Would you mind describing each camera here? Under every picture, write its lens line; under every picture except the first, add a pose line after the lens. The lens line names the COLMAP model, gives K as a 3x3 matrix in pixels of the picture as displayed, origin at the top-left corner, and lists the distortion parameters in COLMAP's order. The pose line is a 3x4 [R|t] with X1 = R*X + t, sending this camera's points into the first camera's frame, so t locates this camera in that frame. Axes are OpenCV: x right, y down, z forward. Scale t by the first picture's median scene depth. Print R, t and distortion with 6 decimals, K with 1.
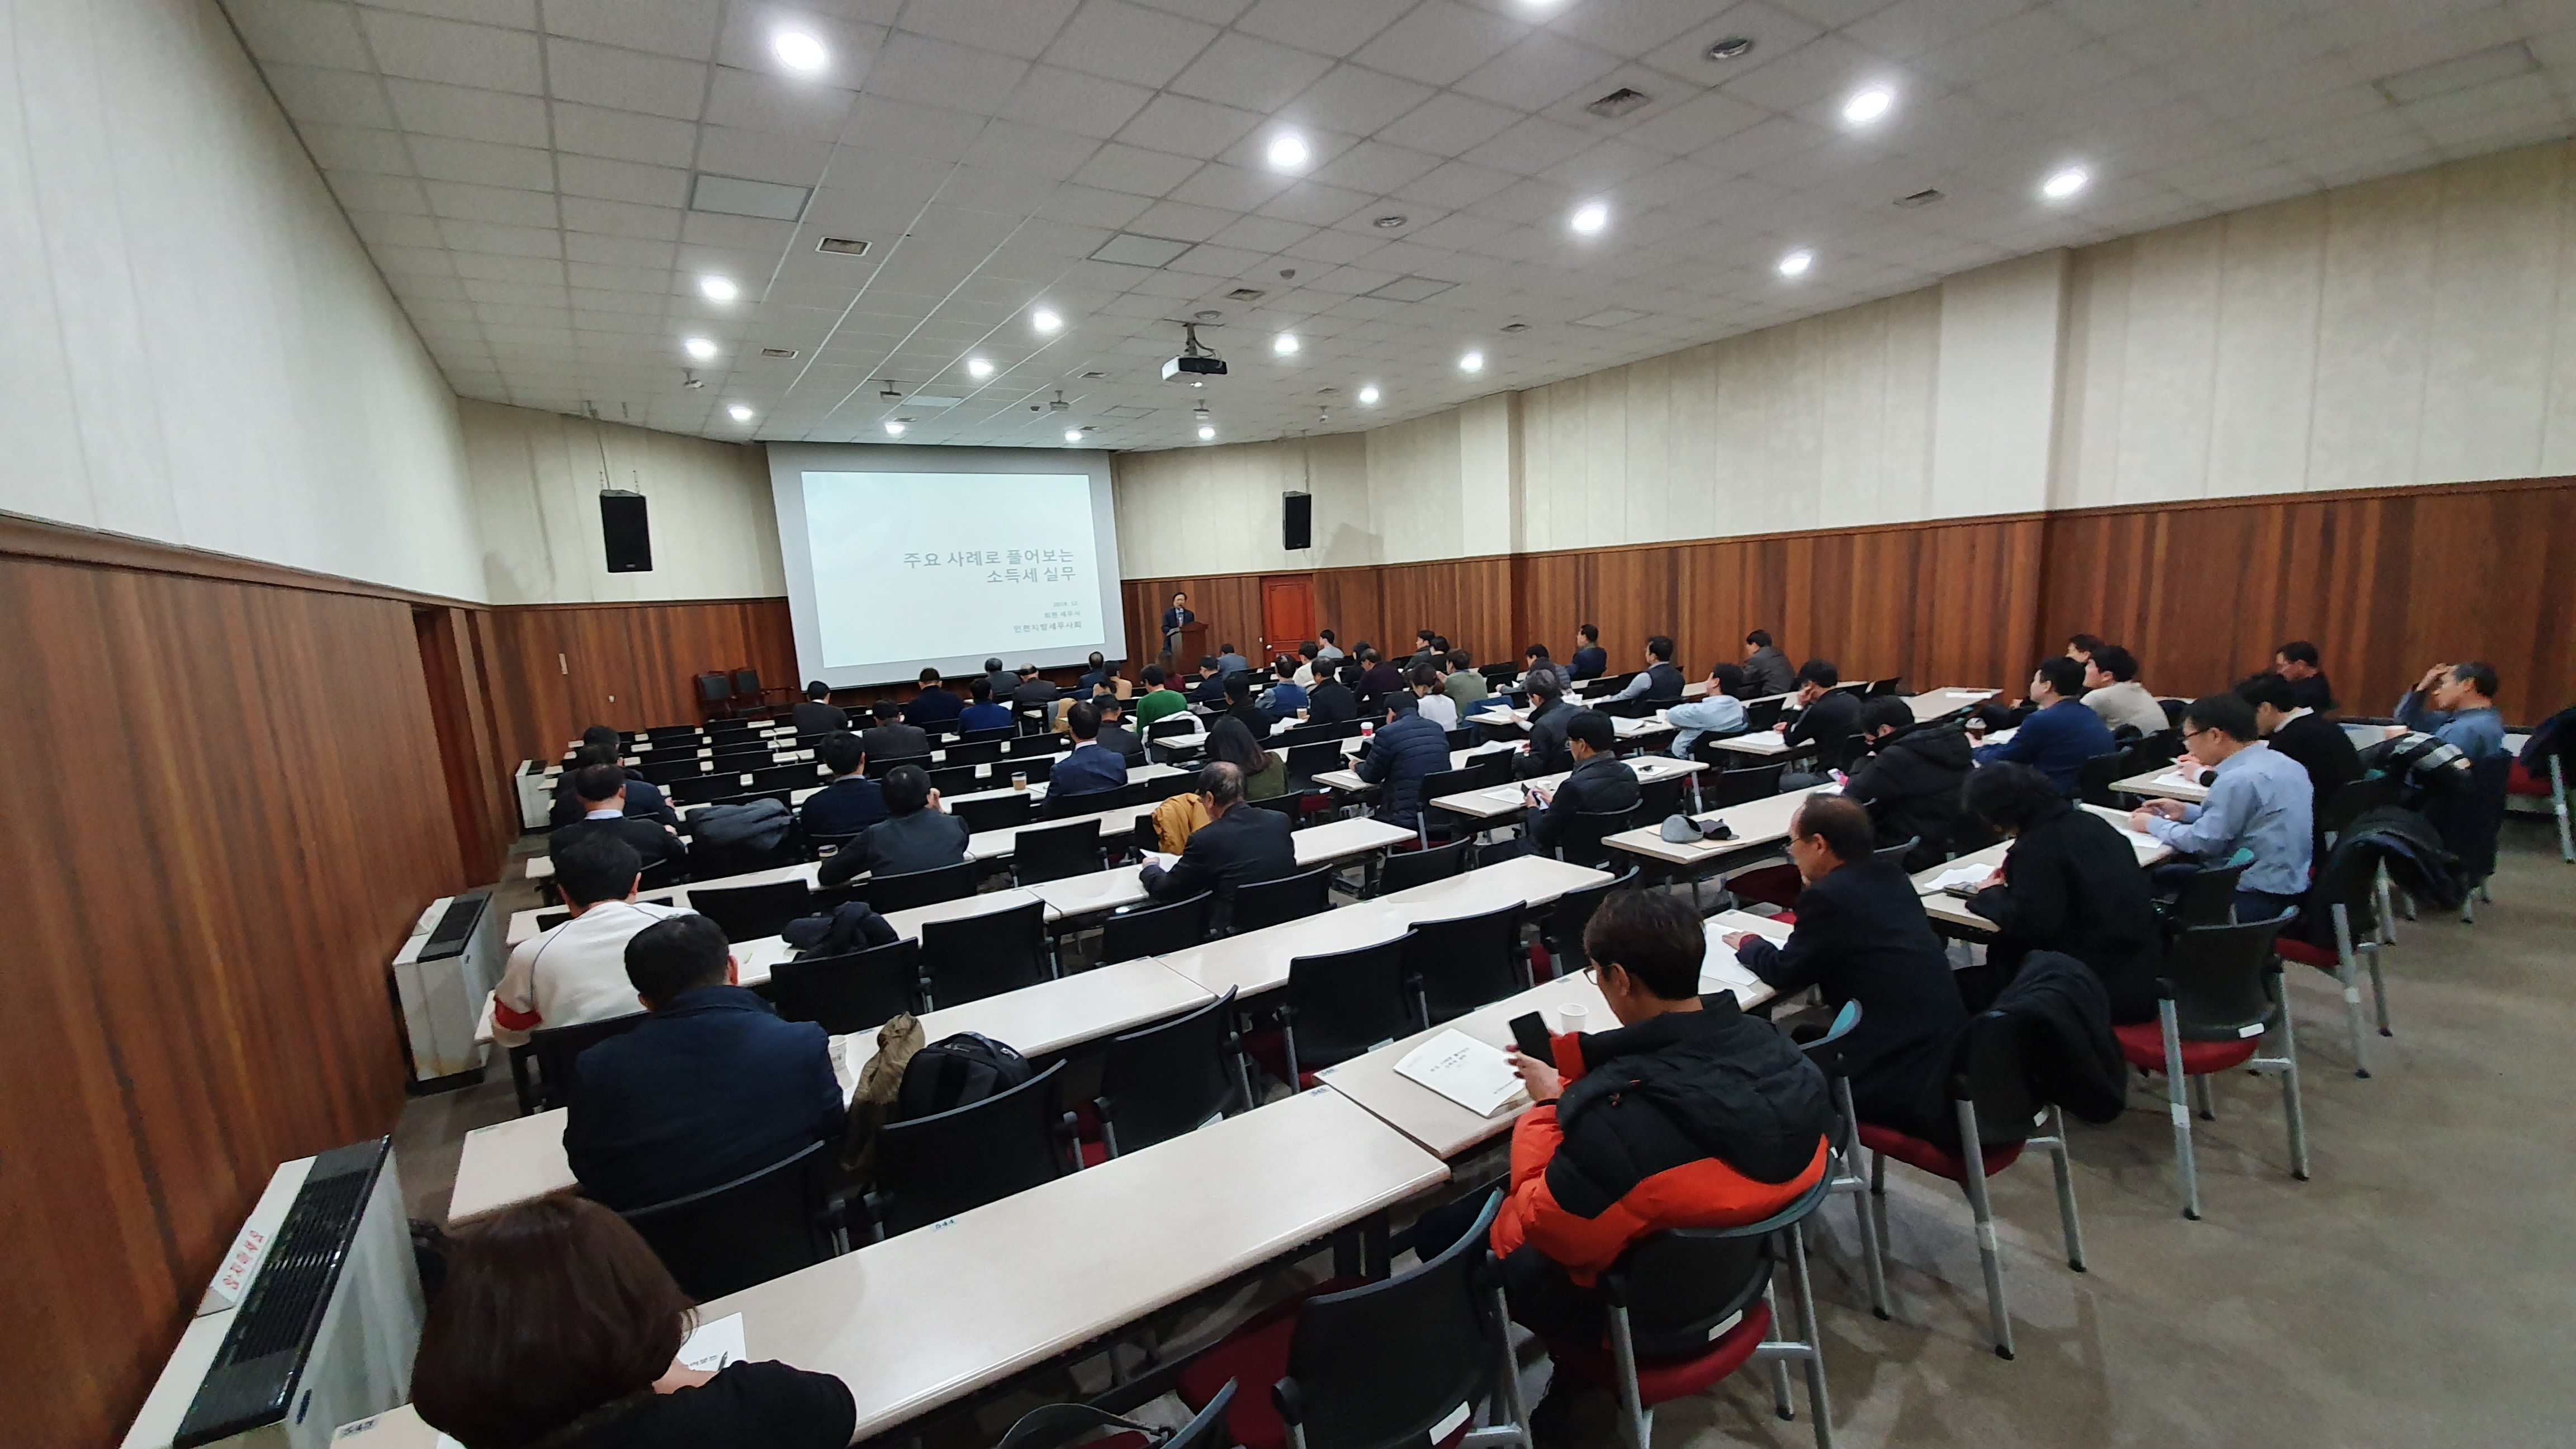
lens RADIAL K [[1025.5, 0, 1281.2], [0, 1025.5, 778.2], [0, 0, 1]] dist [0.001984, -0.011350]
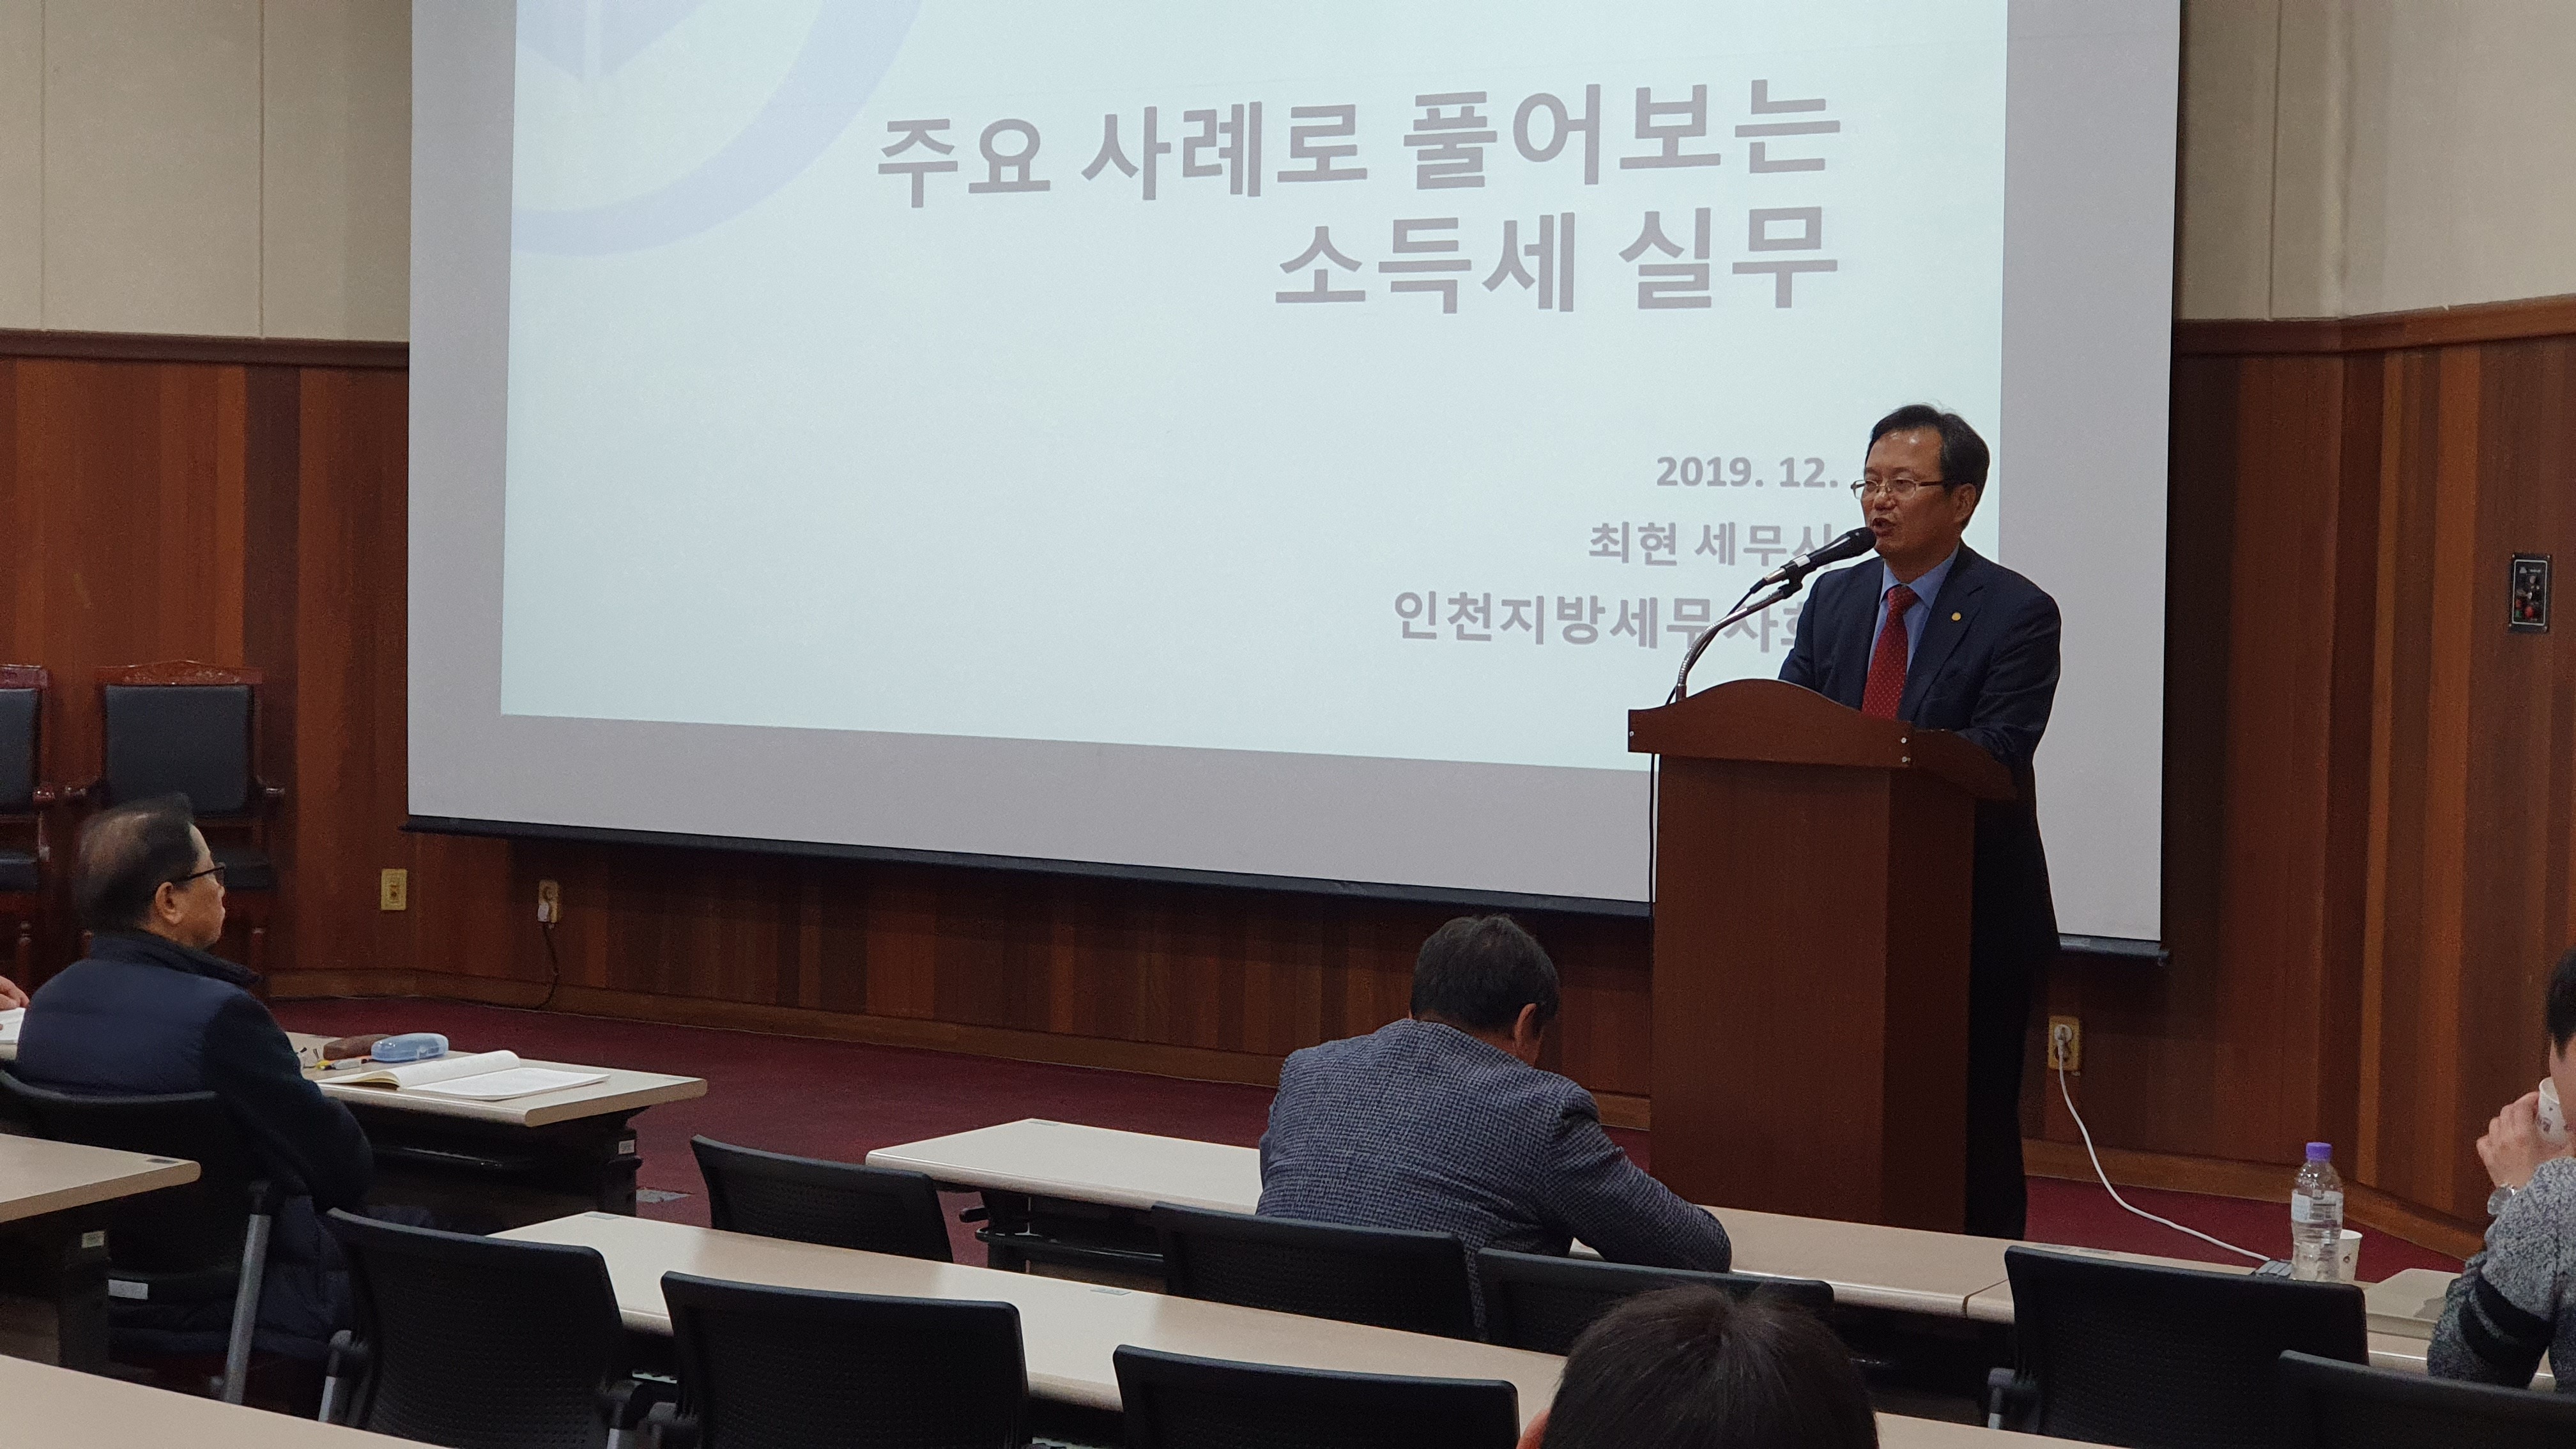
lens RADIAL K [[3744.3, 0, 1288.0], [0, 3744.3, 724.5], [0, 0, 1]] dist [0.225904, -1.026434]
pose [[0.433201, 0.108768, -0.894710, 0.268308], [-0.207528, 0.978056, 0.018419, -0.159408], [0.877080, 0.177698, 0.446267, 0.869453]]
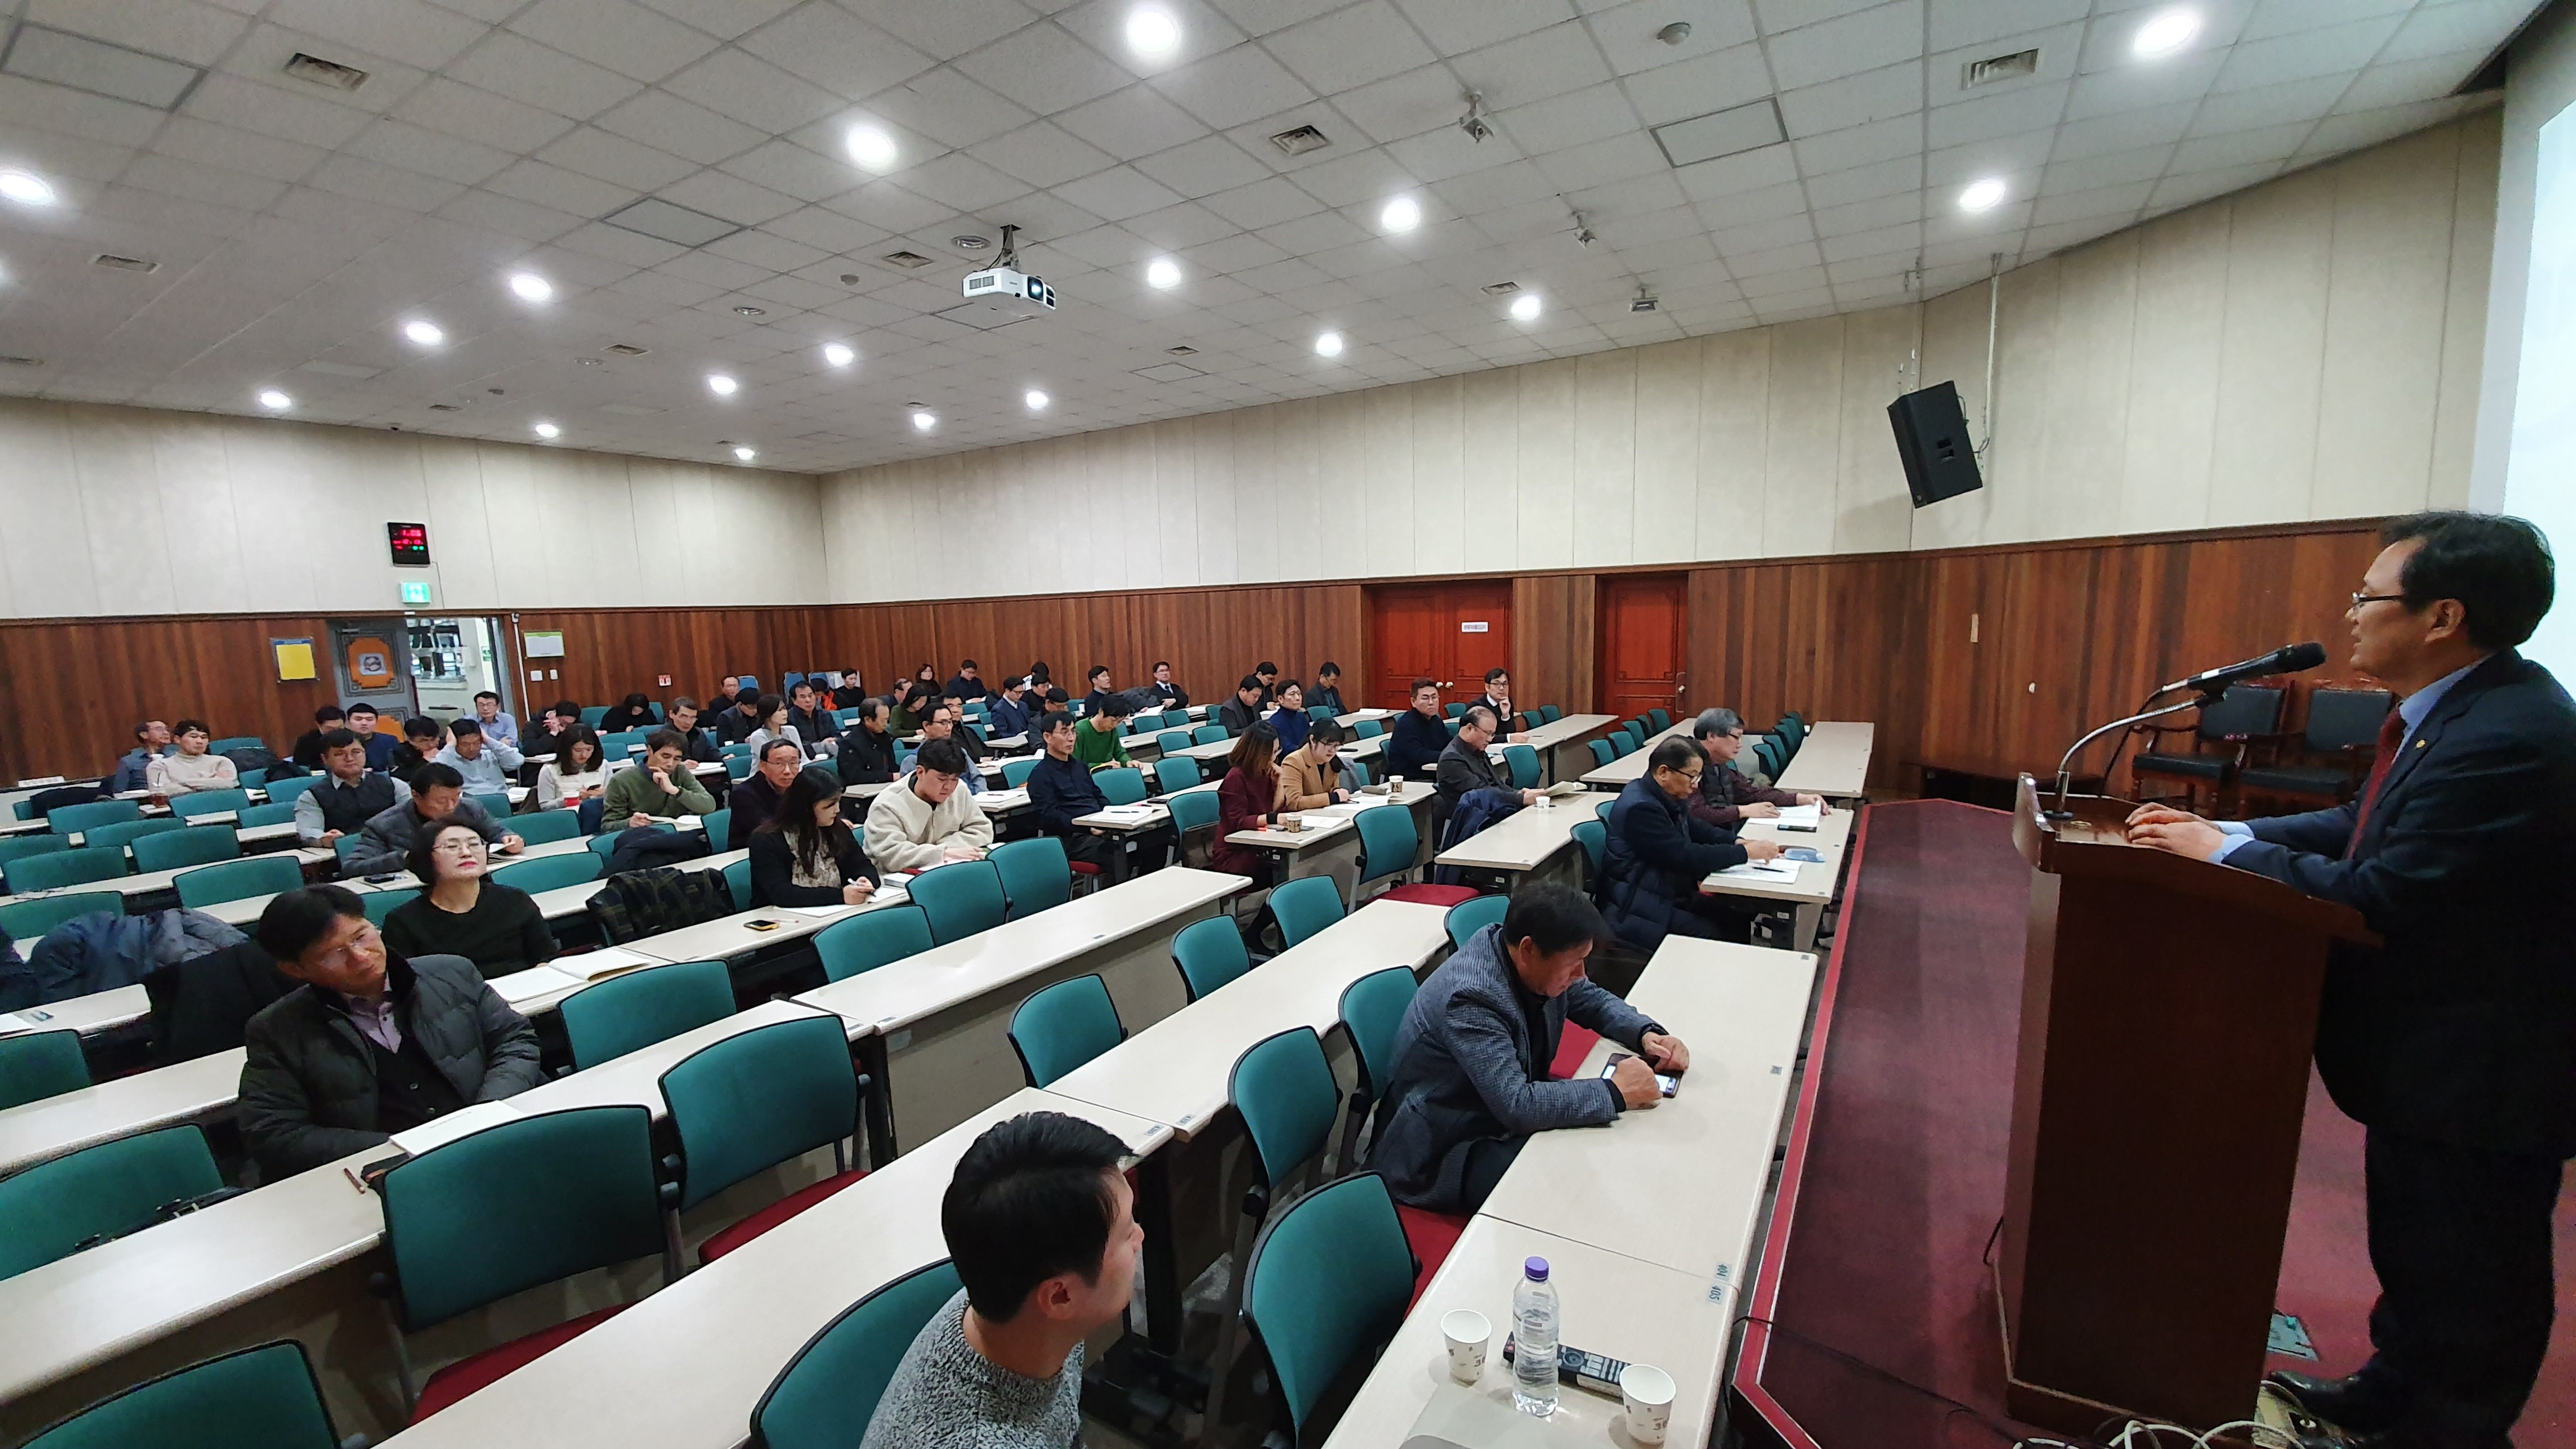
lens RADIAL K [[1023.5, 0, 1280.0], [0, 1023.5, 778.5], [0, 0, 1]] dist [0.001771, -0.011265]
pose [[-0.895027, 0.152198, -0.419241, 0.055216], [0.000228, 0.940132, 0.340810, -0.216535], [0.446012, 0.304938, -0.841478, 1.184993]]
